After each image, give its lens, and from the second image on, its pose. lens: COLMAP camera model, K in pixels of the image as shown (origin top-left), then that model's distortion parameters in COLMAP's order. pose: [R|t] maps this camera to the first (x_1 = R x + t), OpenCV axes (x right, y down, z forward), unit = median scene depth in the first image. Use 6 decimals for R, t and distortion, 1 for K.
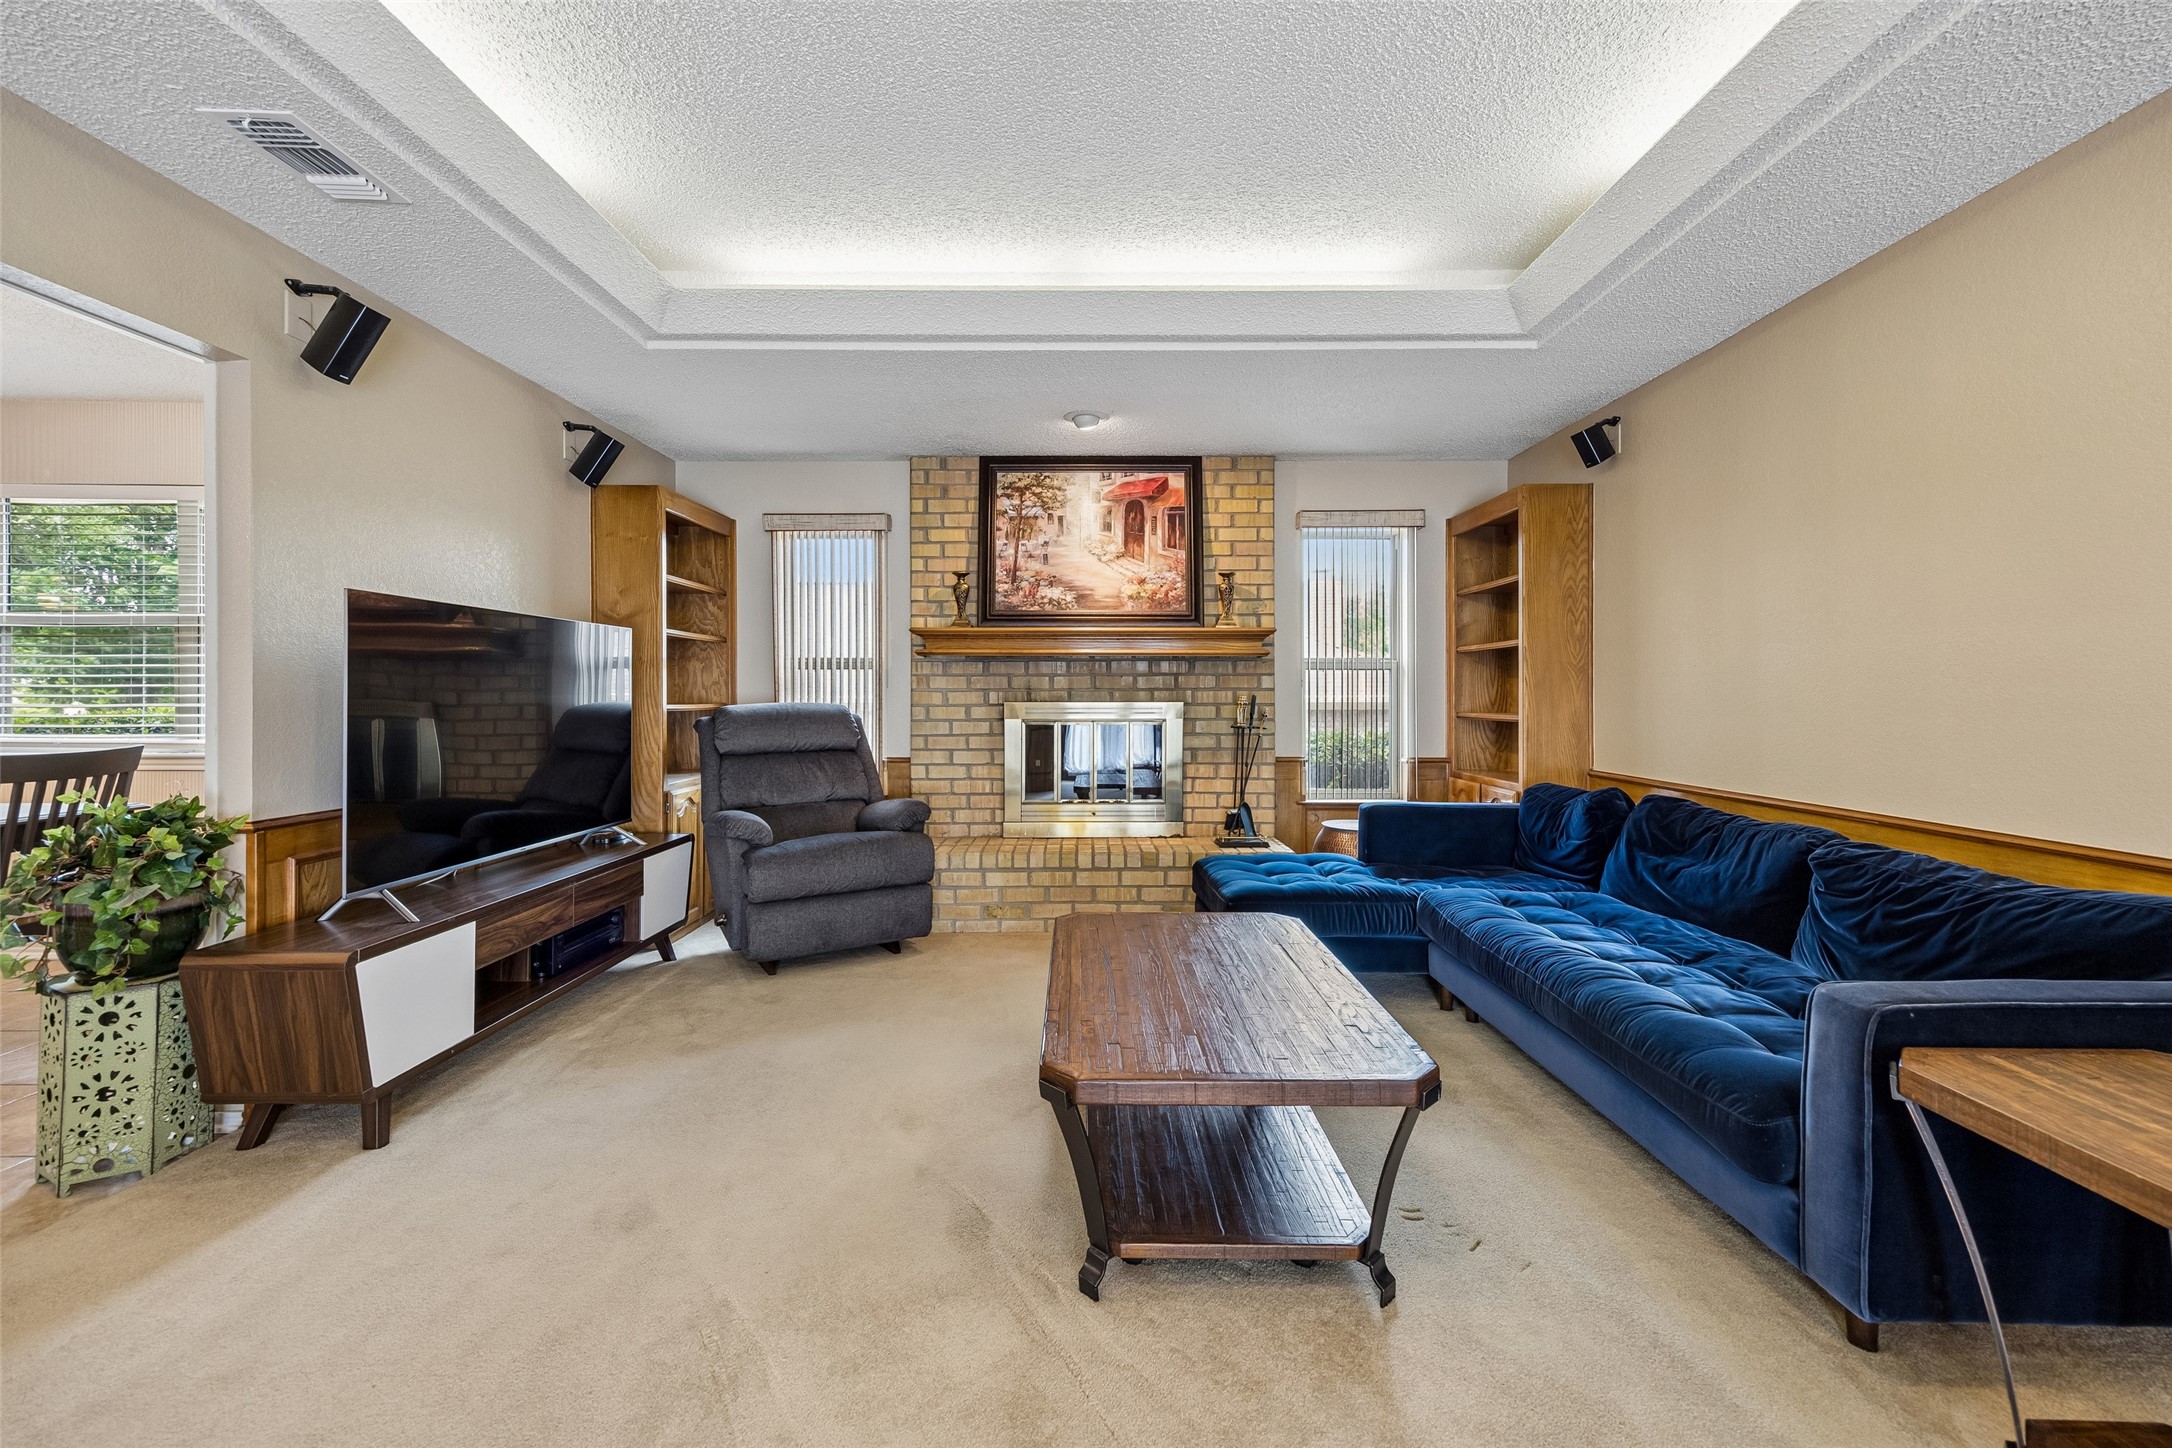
lens RADIAL K [[883.5, 0, 1066.8], [0, 883.5, 697.9], [0, 0, 1]] dist [0.009901, -0.000040]
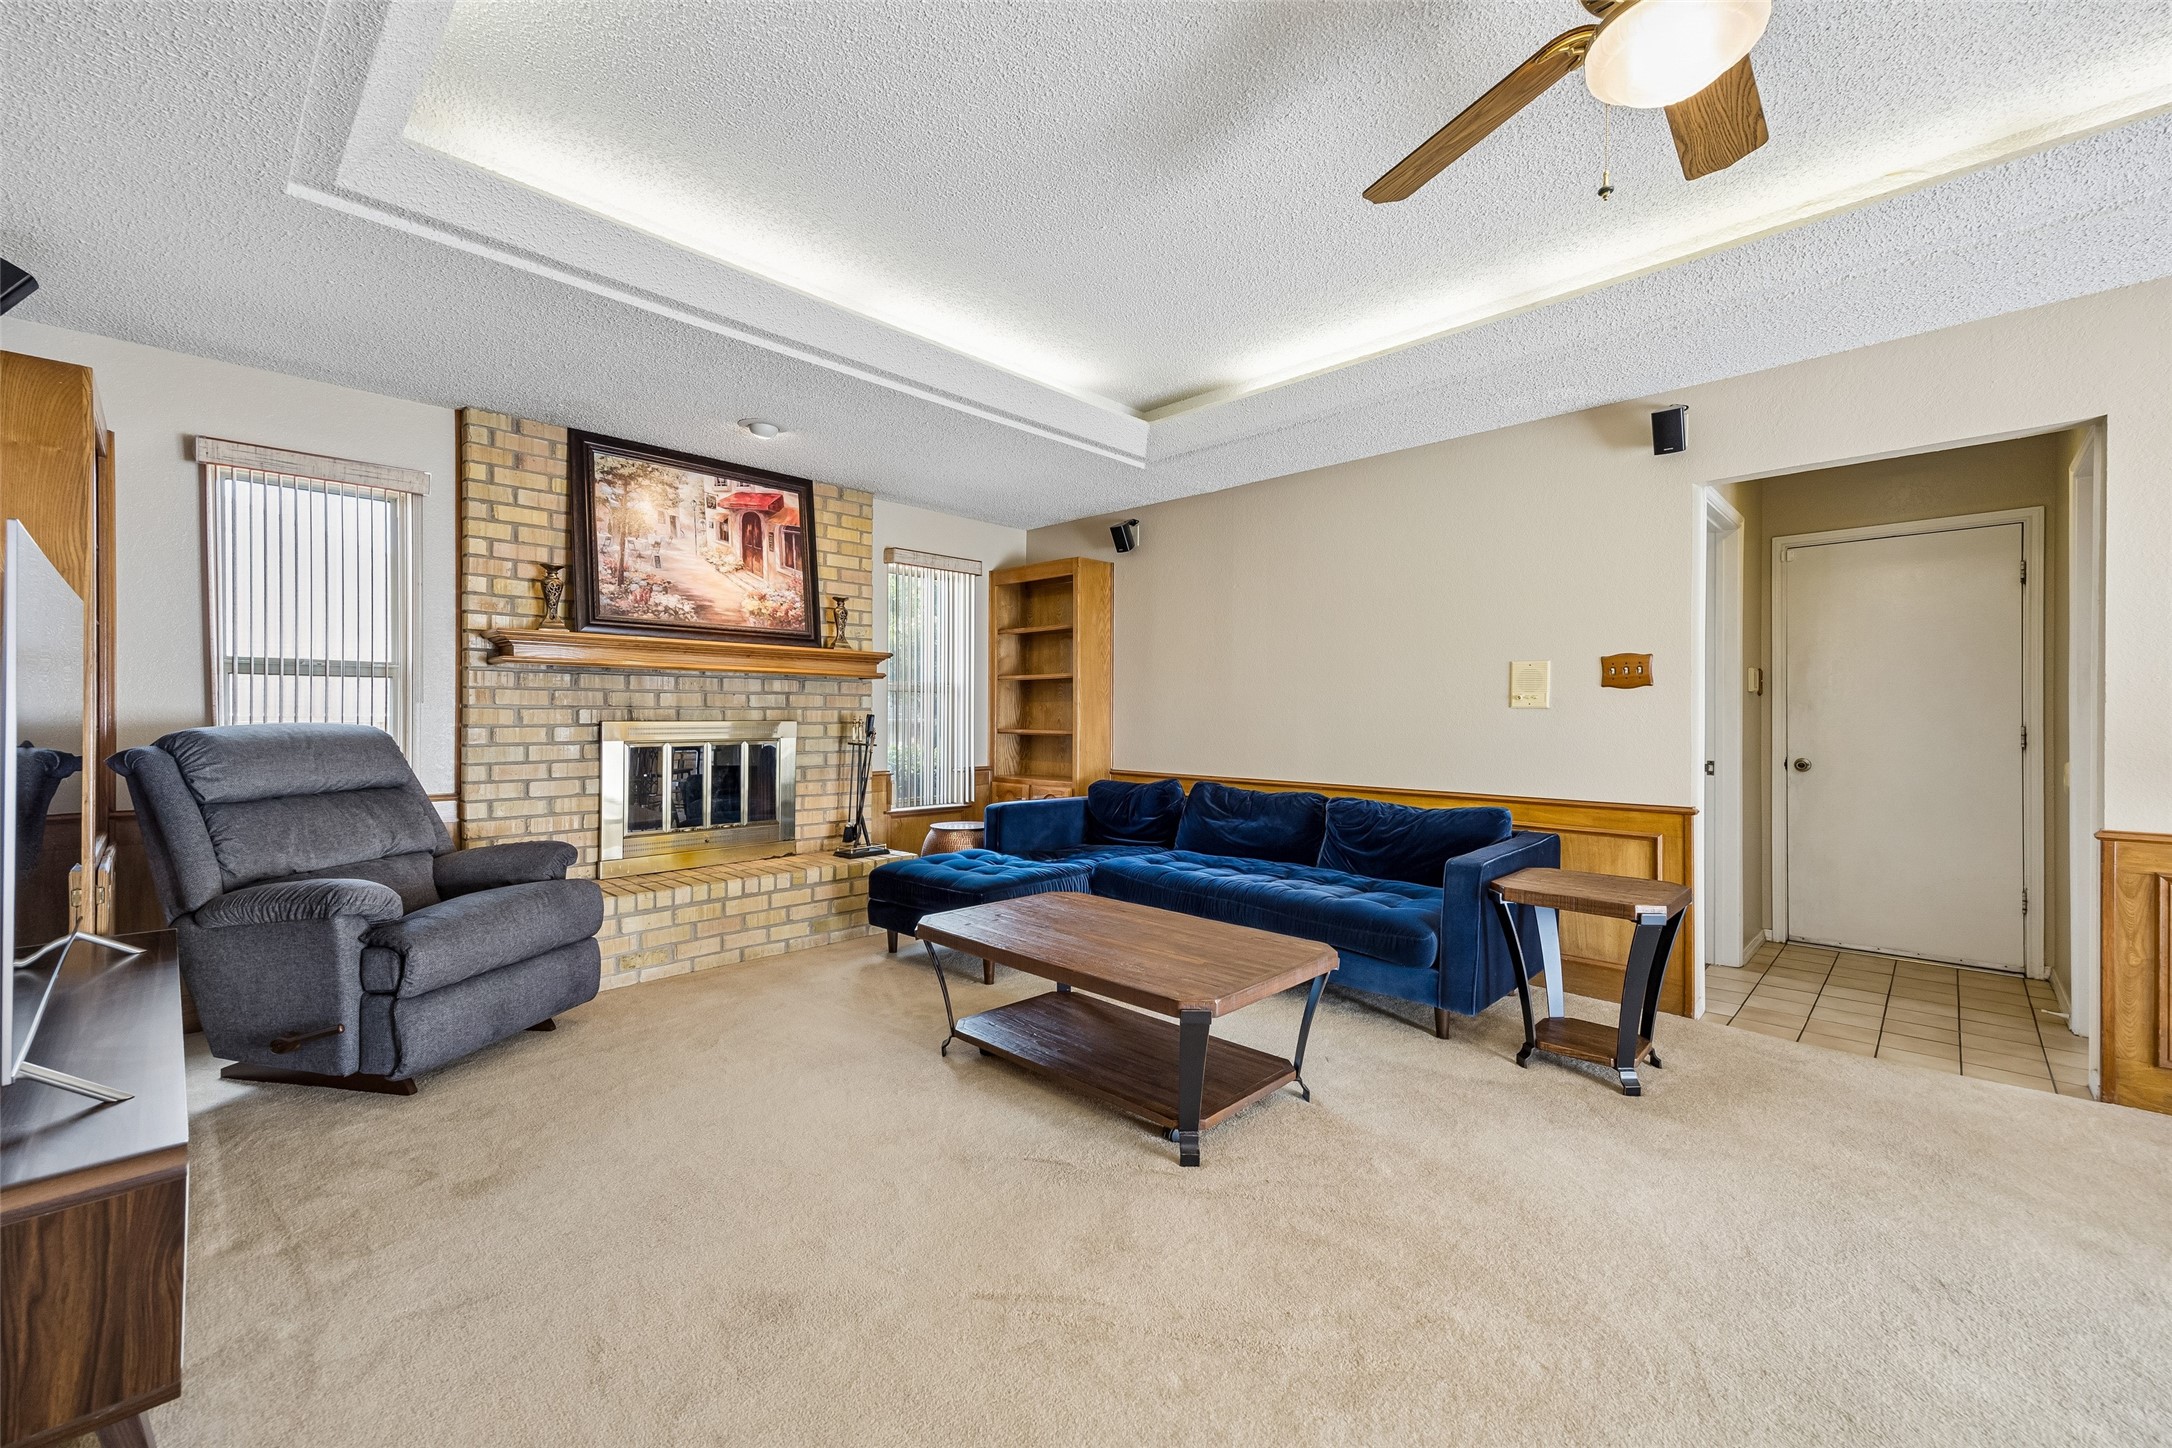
lens RADIAL K [[883.5, 0, 1081.9], [0, 883.5, 722.1], [0, 0, 1]] dist [0.009901, -0.000040]
pose [[0.688190, -0.002709, 0.725525, -0.378617], [-0.002705, 0.999976, 0.006299, -0.001451], [-0.725525, -0.006298, 0.688167, 0.069960]]
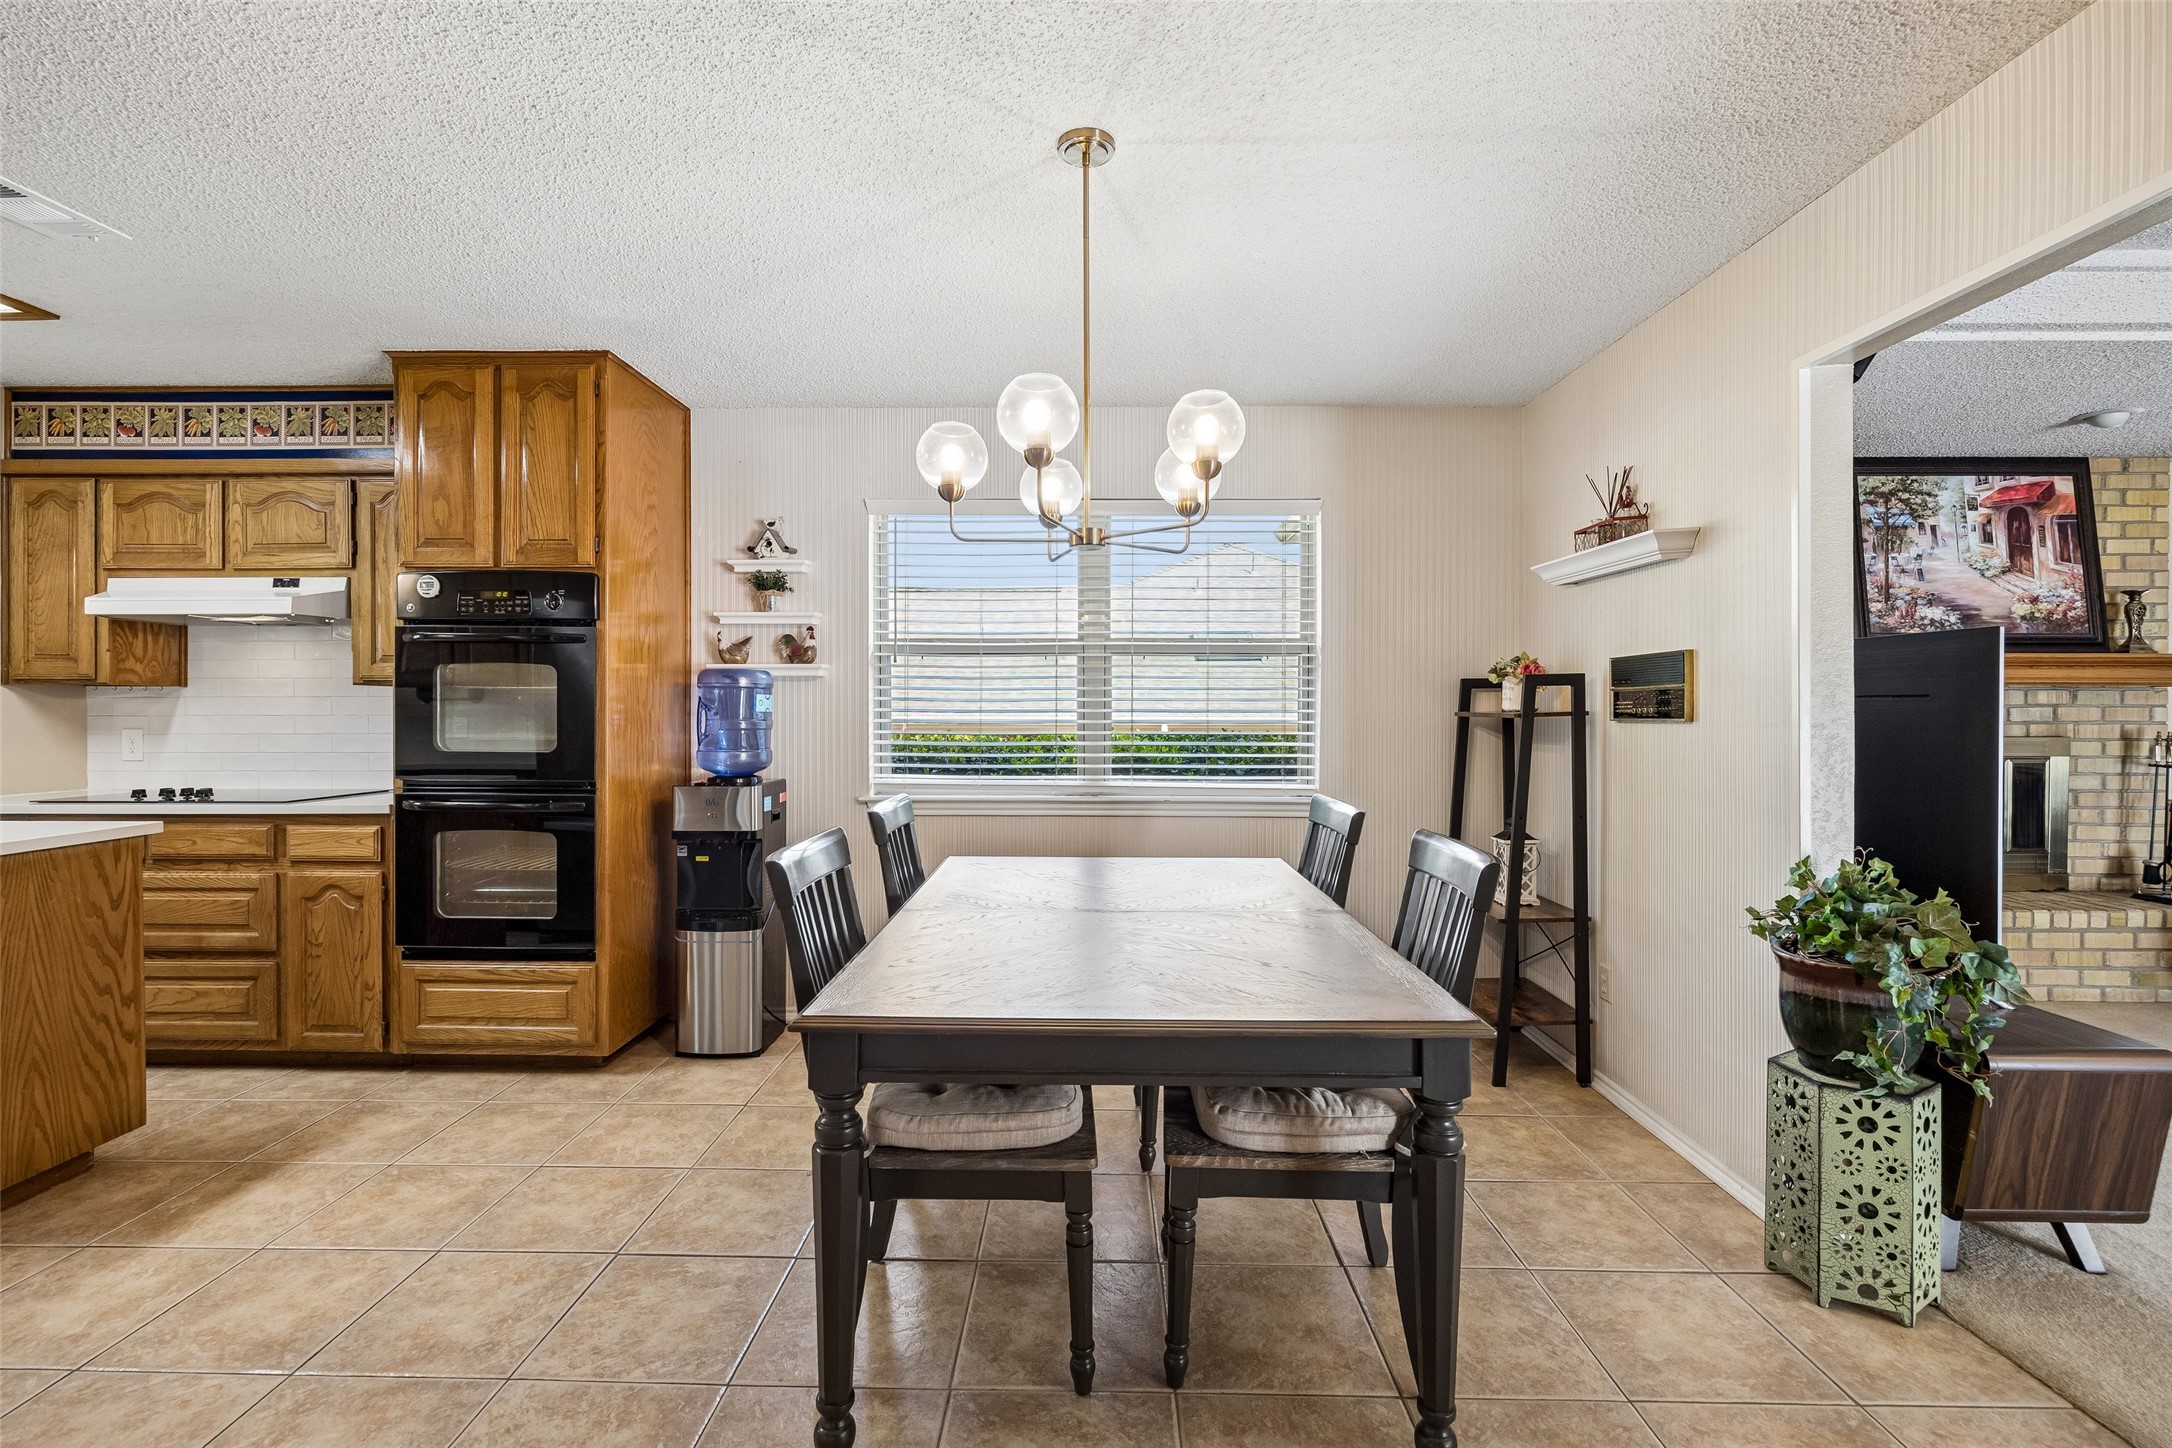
lens RADIAL K [[972.0, 0, 1088.4], [0, 972.0, 717.6], [0, 0, 1]] dist [-0.003385, -0.000138]
pose [[0.999966, 0.000293, -0.008238, -0.839528], [-0.000308, 0.999998, -0.001818, -0.012978], [0.008238, 0.001820, 0.999964, 0.031718]]
